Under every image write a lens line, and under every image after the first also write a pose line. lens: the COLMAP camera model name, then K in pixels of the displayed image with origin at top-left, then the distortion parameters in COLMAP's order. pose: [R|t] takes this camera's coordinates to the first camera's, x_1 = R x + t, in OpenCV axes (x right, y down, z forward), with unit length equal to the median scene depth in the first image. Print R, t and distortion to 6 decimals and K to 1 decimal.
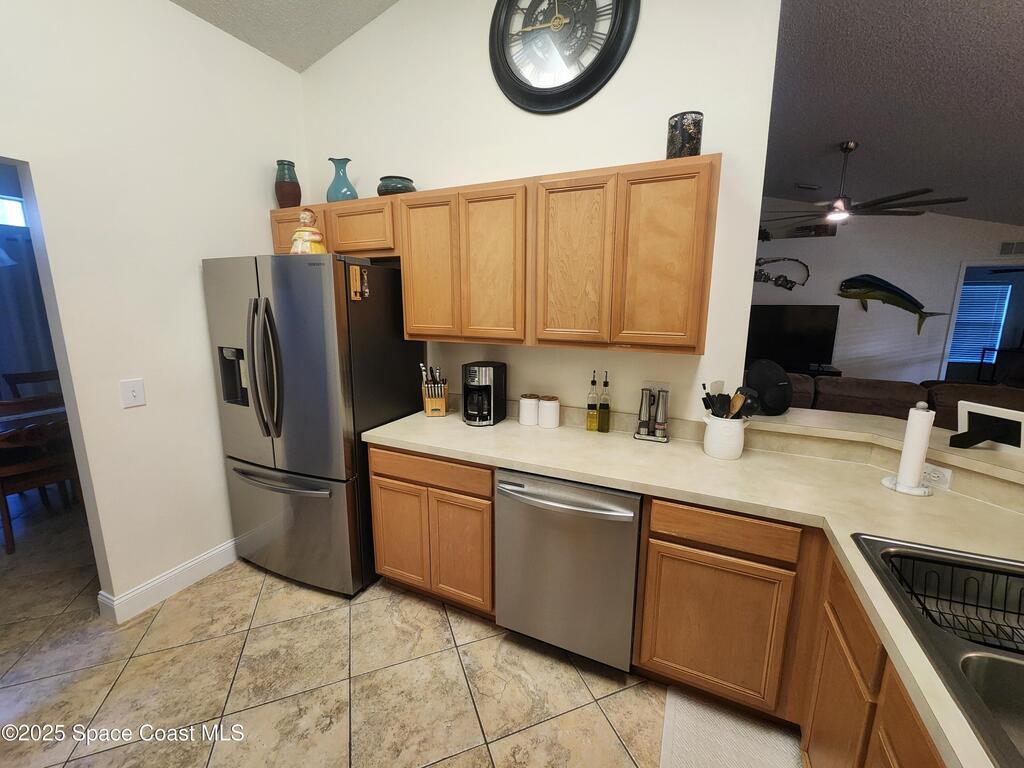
lens RADIAL K [[417.3, 0, 508.8], [0, 417.3, 380.2], [0, 0, 1]] dist [0.002224, -0.000166]
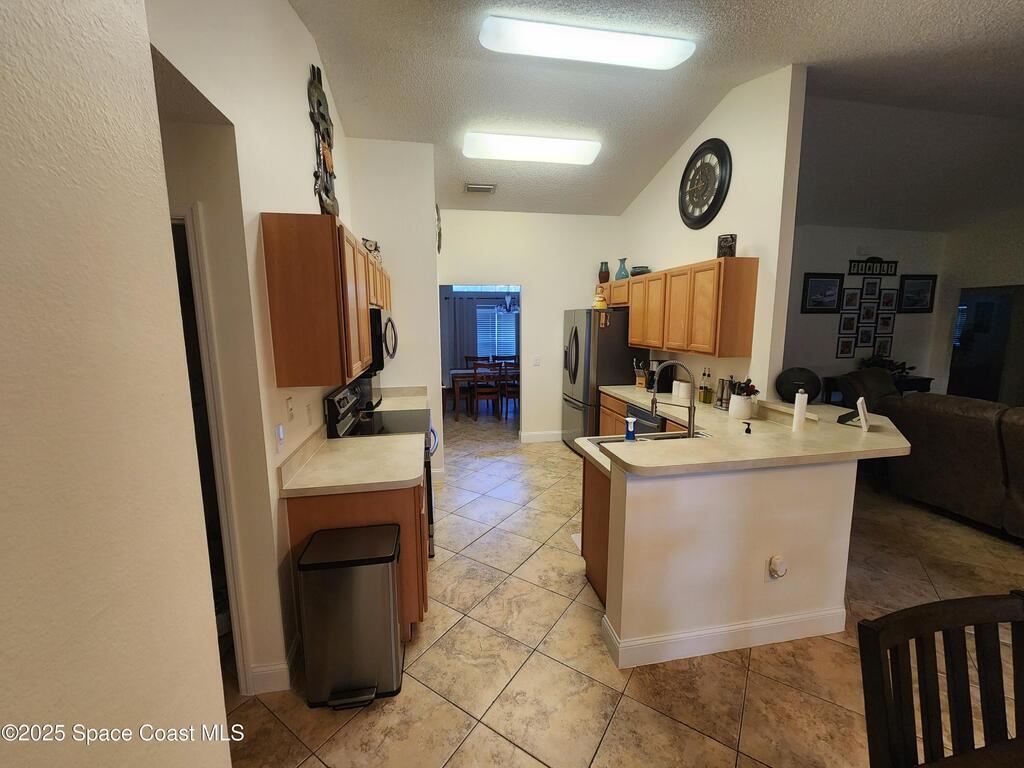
lens RADIAL K [[417.3, 0, 515.0], [0, 417.3, 388.0], [0, 0, 1]] dist [0.002224, -0.000166]
pose [[0.587674, 0.121170, -0.799973, 1.152233], [-0.141419, 0.988885, 0.045895, 0.094139], [0.796643, 0.086160, 0.598278, -0.687098]]
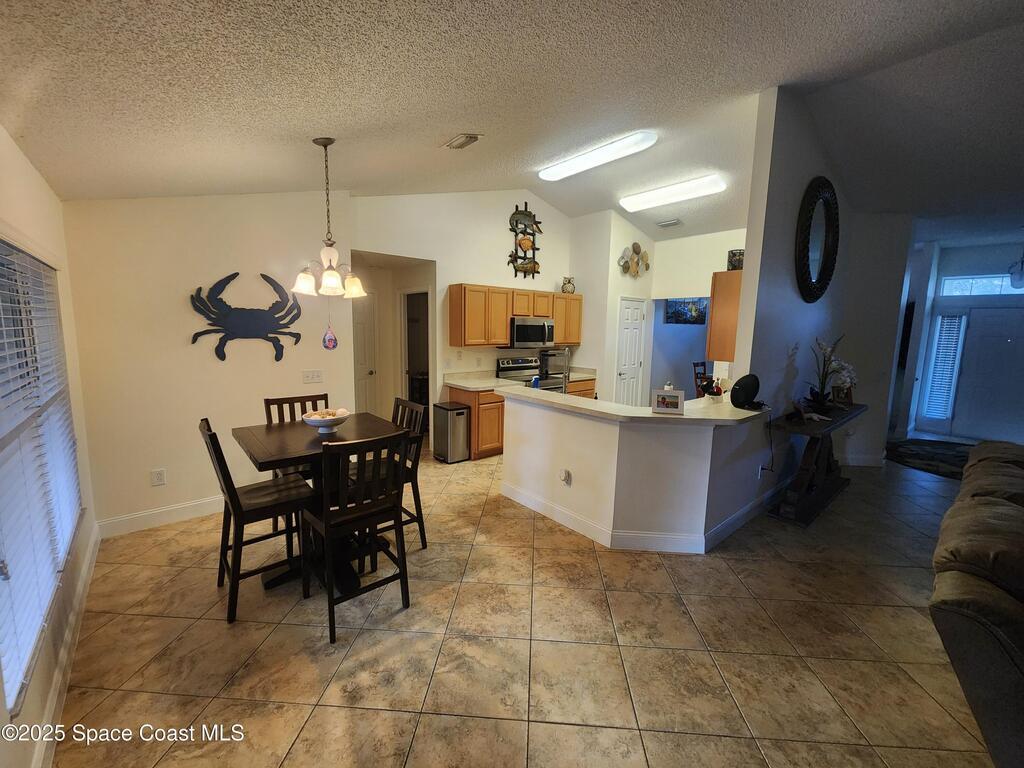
lens RADIAL K [[417.3, 0, 513.0], [0, 417.3, 381.2], [0, 0, 1]] dist [0.002224, -0.000166]
pose [[-0.416335, 0.099256, -0.903777, 2.283182], [-0.186283, 0.963624, 0.191642, -0.145720], [0.889924, 0.248145, -0.382701, 0.795669]]
